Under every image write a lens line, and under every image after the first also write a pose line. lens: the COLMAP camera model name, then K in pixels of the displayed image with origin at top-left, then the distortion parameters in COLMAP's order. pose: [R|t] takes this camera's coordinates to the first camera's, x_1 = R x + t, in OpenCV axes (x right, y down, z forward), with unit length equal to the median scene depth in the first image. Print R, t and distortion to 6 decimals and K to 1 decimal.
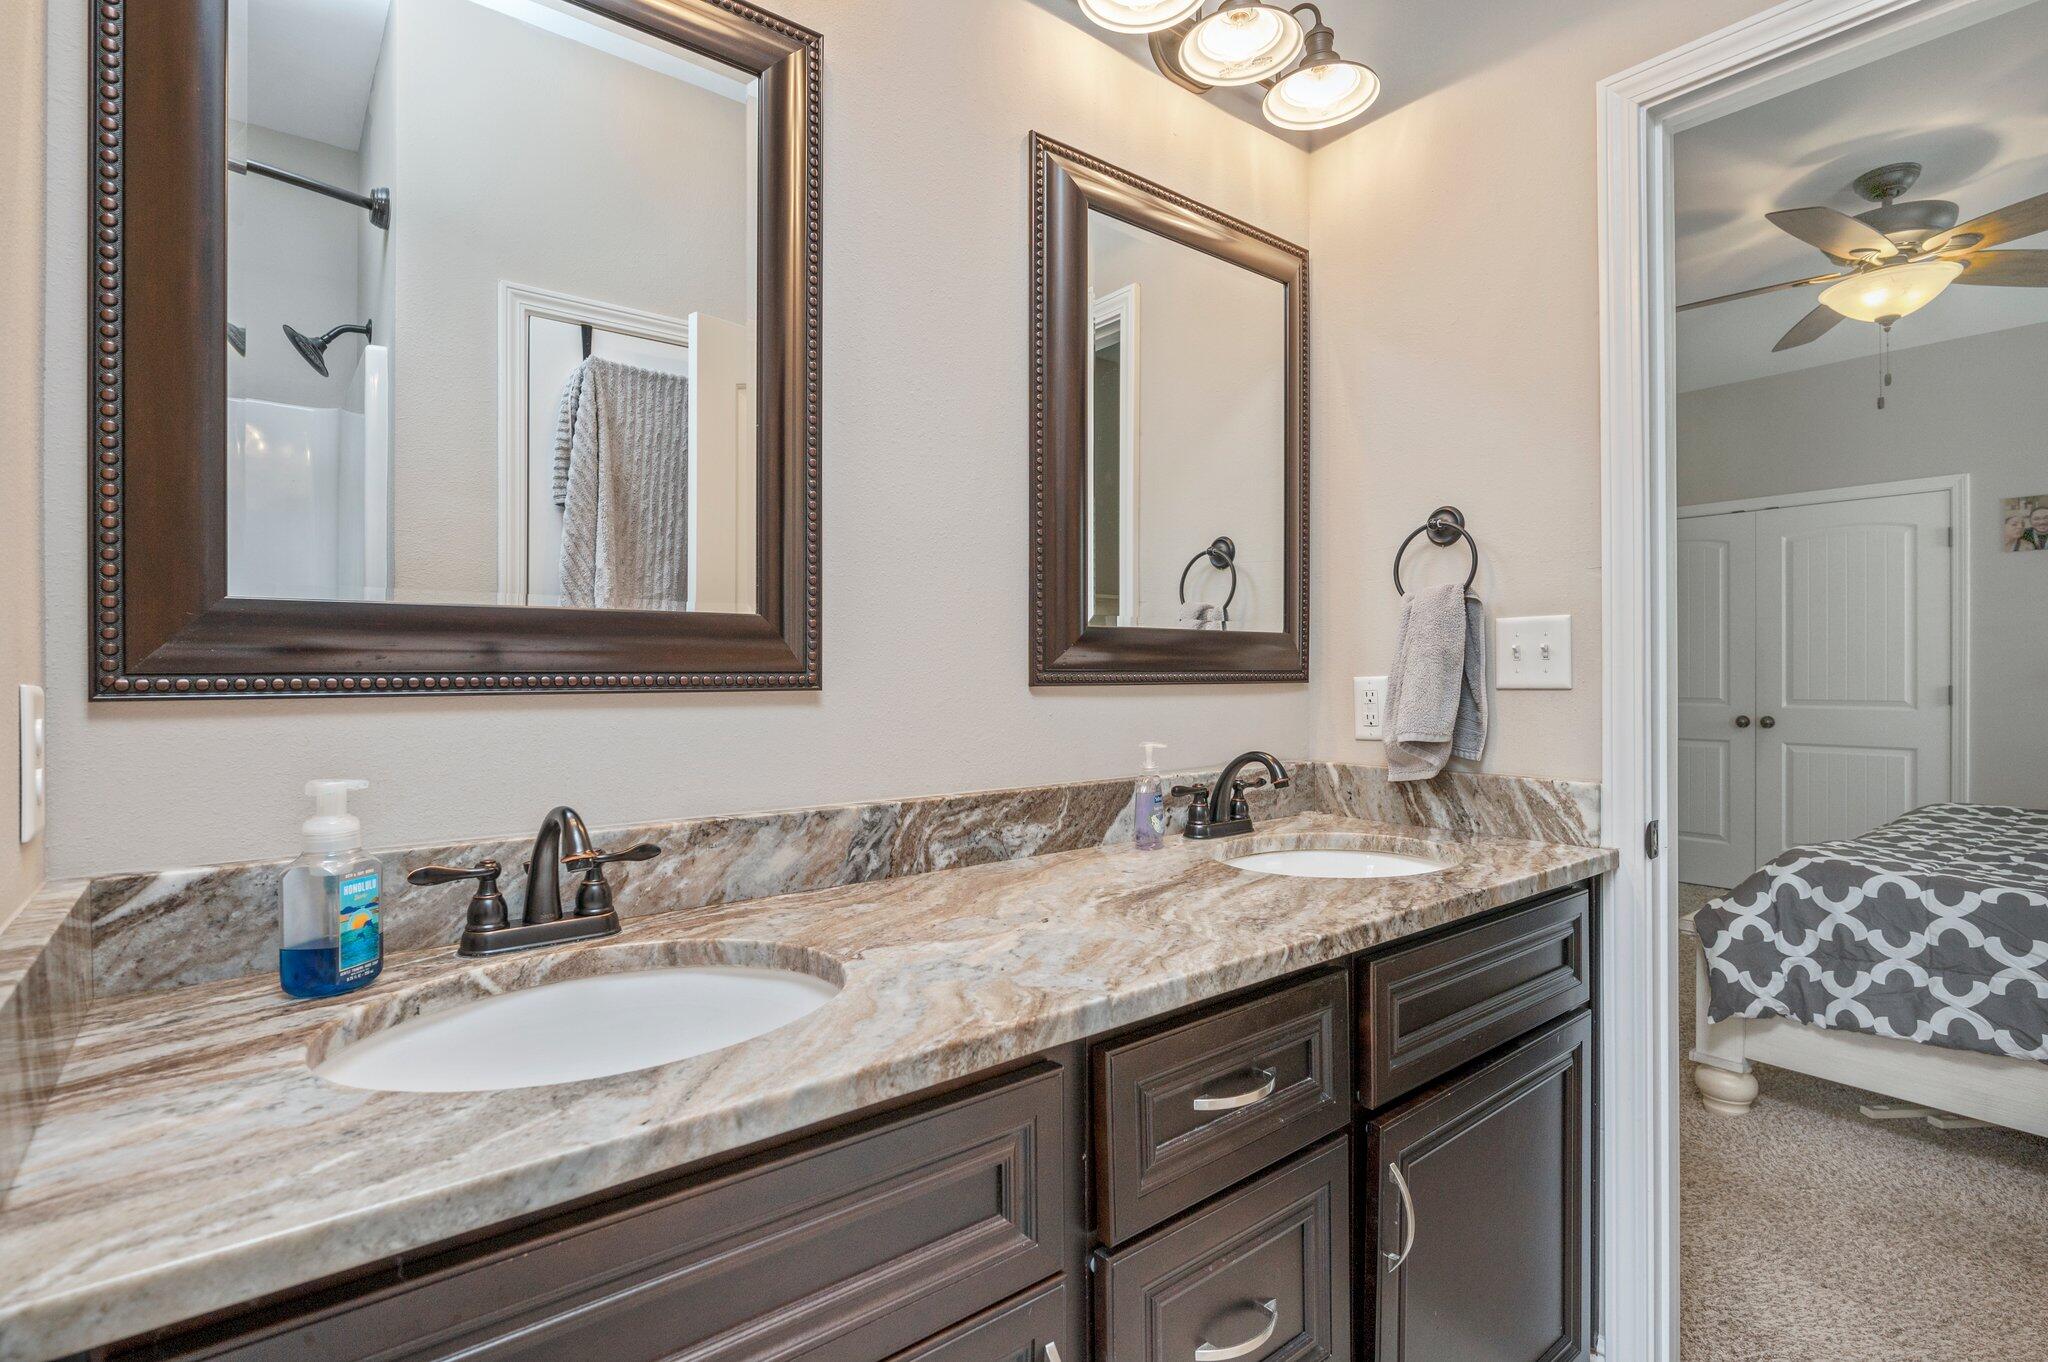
lens RADIAL K [[984.7, 0, 1023.2], [0, 984.7, 668.8], [0, 0, 1]] dist [-0.005971, -0.002490]
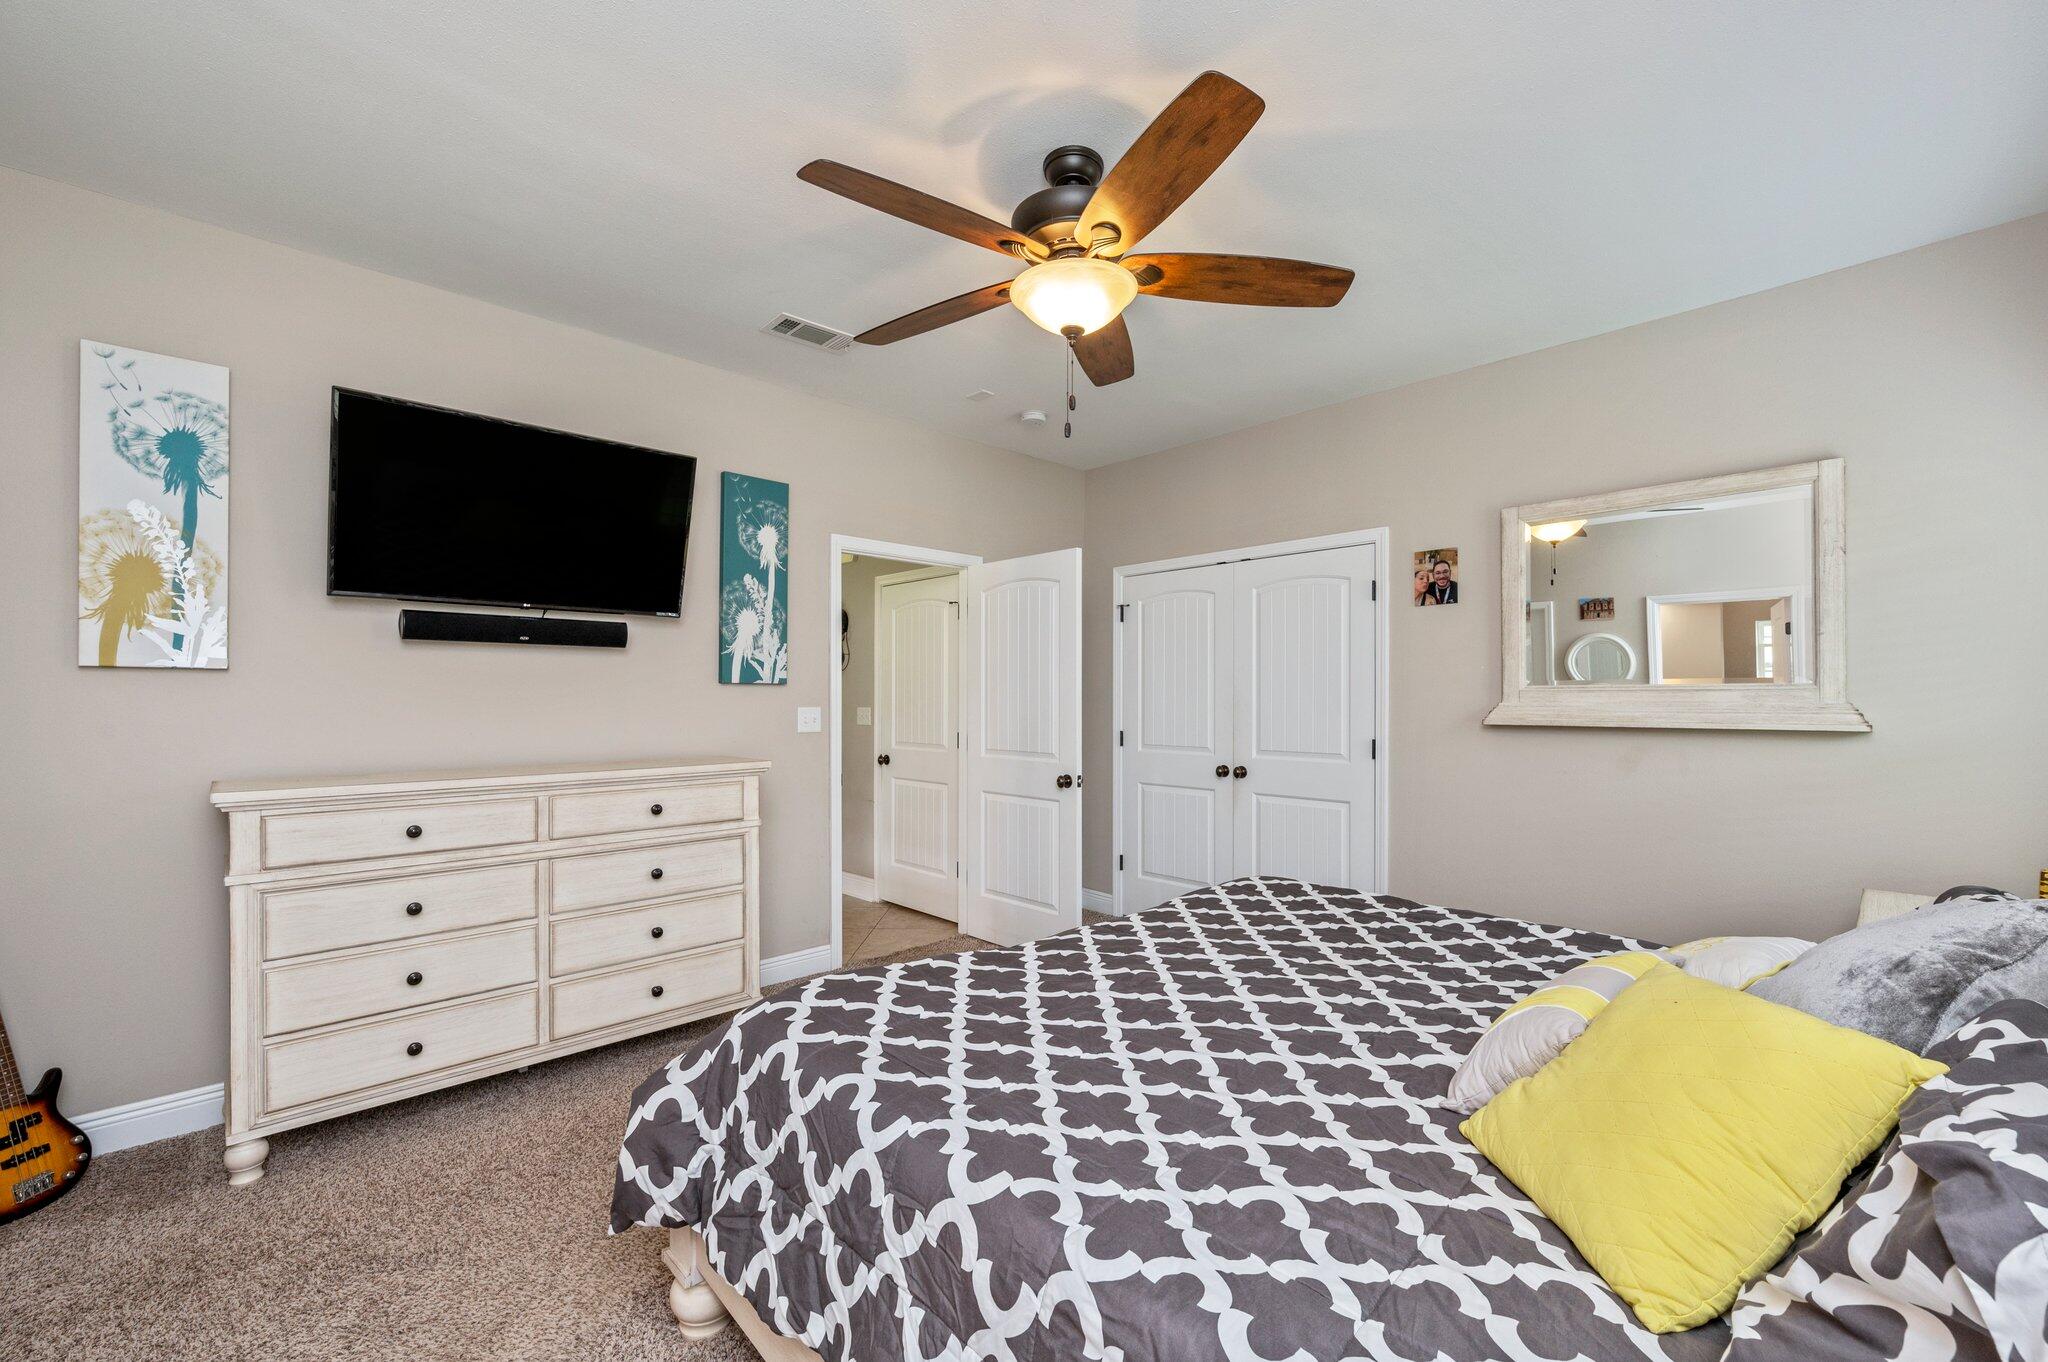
lens RADIAL K [[829.9, 0, 1035.8], [0, 829.9, 690.7], [0, 0, 1]] dist [-0.003256, -0.000260]
pose [[0.995915, 0.003584, 0.090223, 1.389482], [-0.003094, 0.999980, -0.005572, -0.069783], [-0.090242, 0.005270, 0.995906, 0.493602]]
